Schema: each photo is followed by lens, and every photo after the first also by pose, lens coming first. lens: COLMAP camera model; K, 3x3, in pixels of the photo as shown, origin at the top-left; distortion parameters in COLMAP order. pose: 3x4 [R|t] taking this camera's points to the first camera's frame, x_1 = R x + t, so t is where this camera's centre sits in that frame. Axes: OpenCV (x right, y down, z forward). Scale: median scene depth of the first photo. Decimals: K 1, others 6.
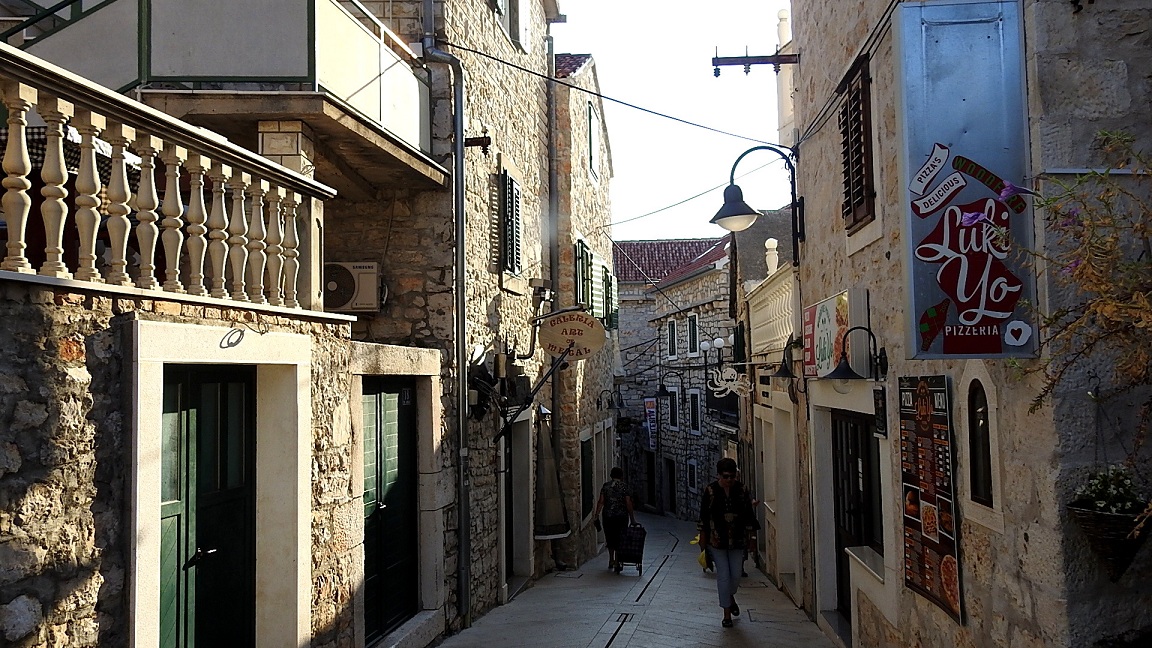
lens RADIAL K [[914.3, 0, 575.3], [0, 914.3, 330.4], [0, 0, 1]] dist [0.033775, -0.000541]
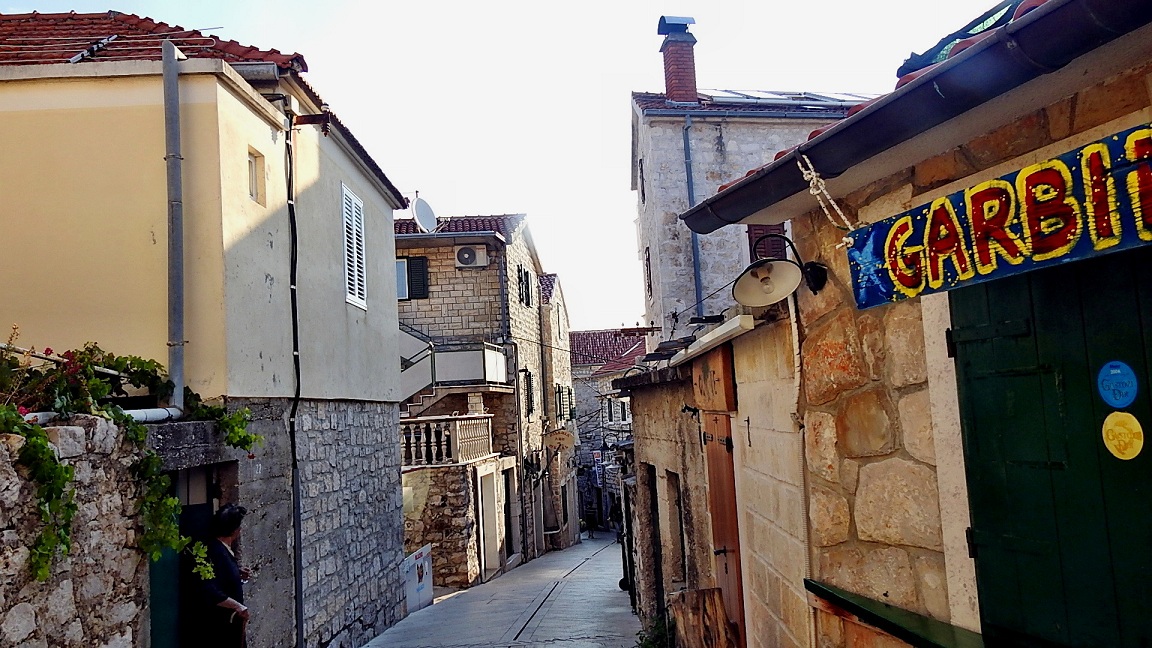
lens RADIAL K [[914.3, 0, 575.3], [0, 914.3, 330.4], [0, 0, 1]] dist [0.033775, -0.000541]
pose [[0.997694, -0.033212, 0.059188, -0.067632], [0.035405, 0.998710, -0.036394, -0.137722], [-0.057903, 0.038405, 0.997583, -0.957317]]
